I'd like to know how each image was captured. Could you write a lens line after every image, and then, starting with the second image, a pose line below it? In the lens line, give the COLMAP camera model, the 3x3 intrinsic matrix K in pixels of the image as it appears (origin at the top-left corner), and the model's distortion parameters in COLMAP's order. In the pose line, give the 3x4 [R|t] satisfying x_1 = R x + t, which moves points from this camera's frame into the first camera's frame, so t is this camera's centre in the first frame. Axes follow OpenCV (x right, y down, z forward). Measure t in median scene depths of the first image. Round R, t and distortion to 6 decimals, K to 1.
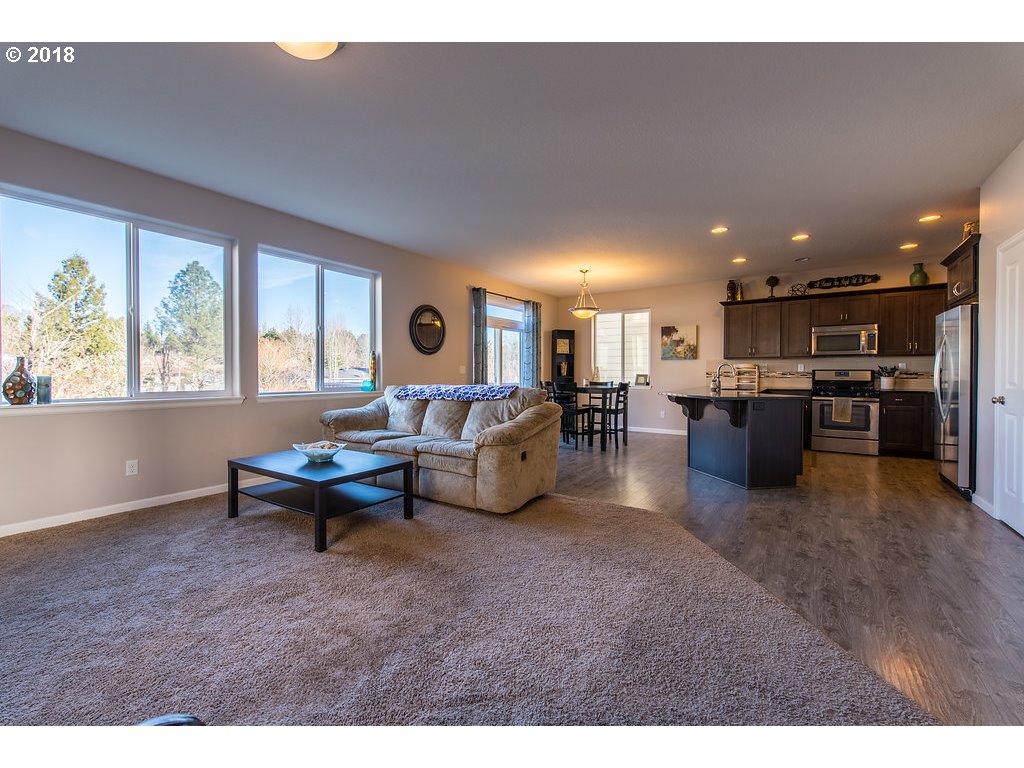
lens RADIAL K [[439.7, 0, 510.7], [0, 439.7, 380.3], [0, 0, 1]] dist [0.000574, -0.000345]
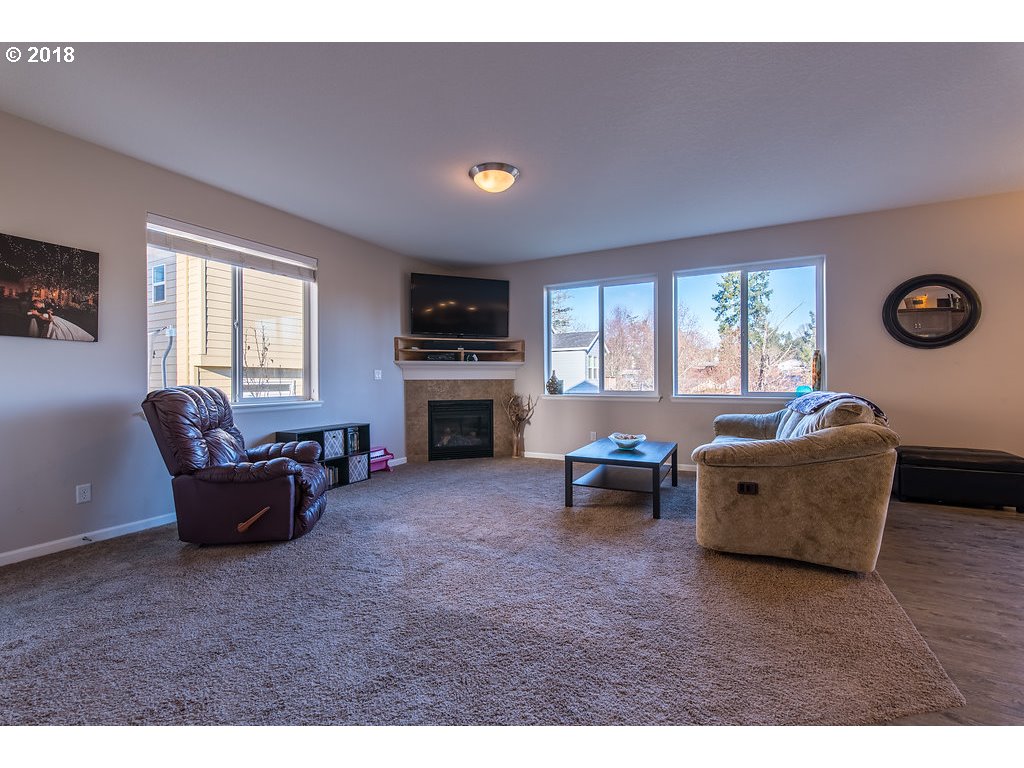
lens RADIAL K [[439.7, 0, 510.7], [0, 439.7, 380.3], [0, 0, 1]] dist [0.000574, -0.000345]
pose [[0.112673, 0.001726, -0.993631, 0.365962], [-0.009989, 0.999950, 0.000604, -0.003452], [0.993582, 0.009857, 0.112684, 0.259976]]
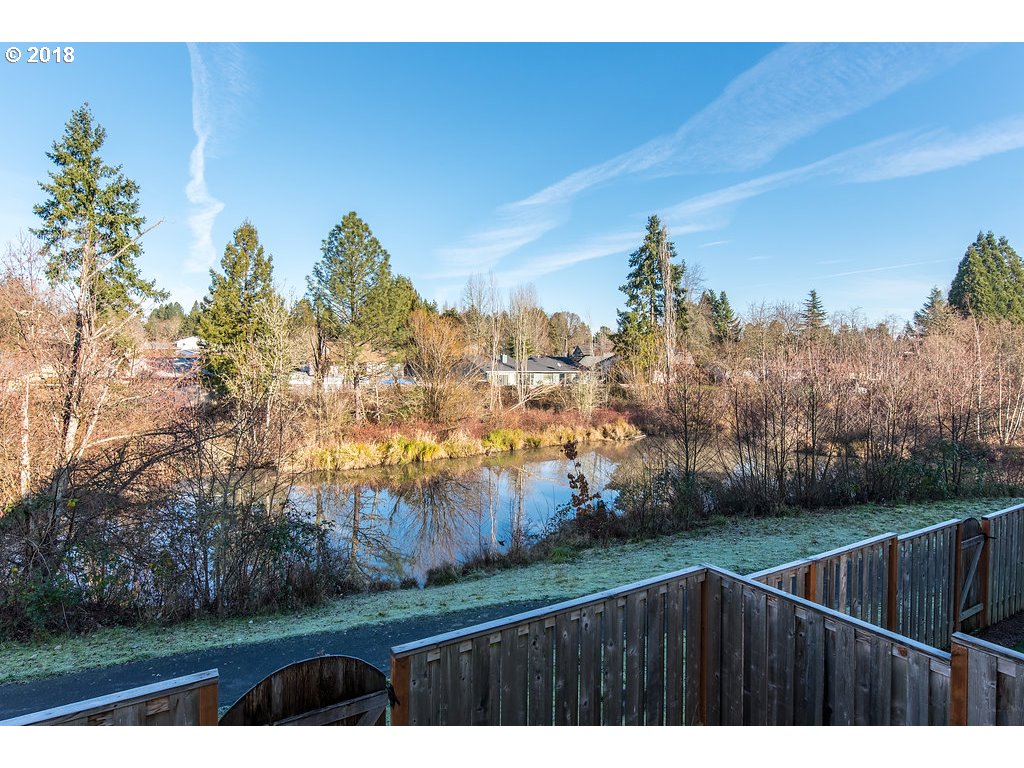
lens RADIAL K [[579.5, 0, 512.0], [0, 579.5, 384.0], [0, 0, 1]] dist [-0.000397, -0.000472]
pose [[0.921892, 0.022767, -0.386777, -0.514926], [-0.015868, 0.999653, 0.021021, -0.029646], [0.387122, -0.013242, 0.921933, 1.243202]]
